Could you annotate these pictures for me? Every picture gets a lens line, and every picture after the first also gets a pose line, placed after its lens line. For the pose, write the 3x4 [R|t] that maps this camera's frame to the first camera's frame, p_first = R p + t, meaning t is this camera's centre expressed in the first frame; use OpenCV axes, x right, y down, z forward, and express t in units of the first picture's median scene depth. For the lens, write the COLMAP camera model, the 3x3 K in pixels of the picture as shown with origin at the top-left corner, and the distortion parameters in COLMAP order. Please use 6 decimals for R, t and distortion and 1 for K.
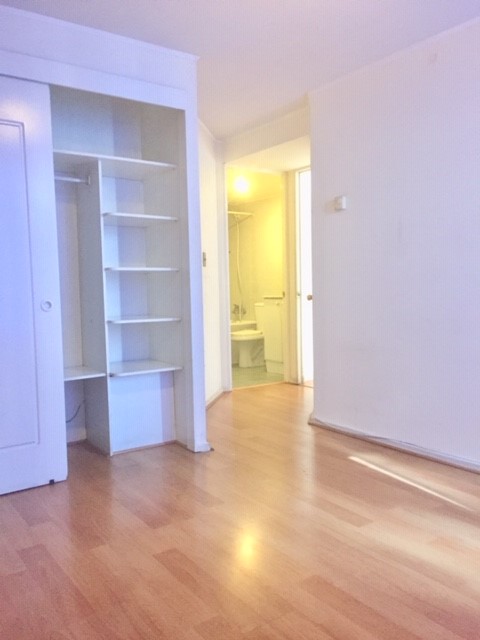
lens RADIAL K [[553.4, 0, 240.0], [0, 553.4, 320.0], [0, 0, 1]] dist [0.100404, -0.119967]
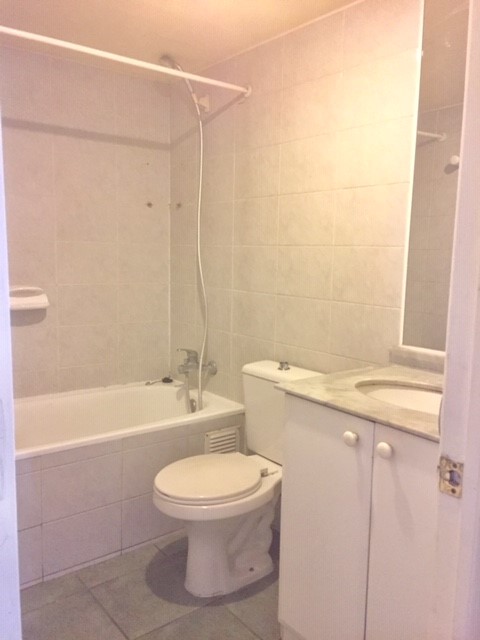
lens RADIAL K [[553.4, 0, 240.0], [0, 553.4, 320.0], [0, 0, 1]] dist [0.100404, -0.119967]
pose [[0.997976, 0.038468, 0.050641, 0.006945], [-0.042425, 0.995928, 0.079542, -0.086240], [-0.047375, -0.081530, 0.995544, 0.698356]]
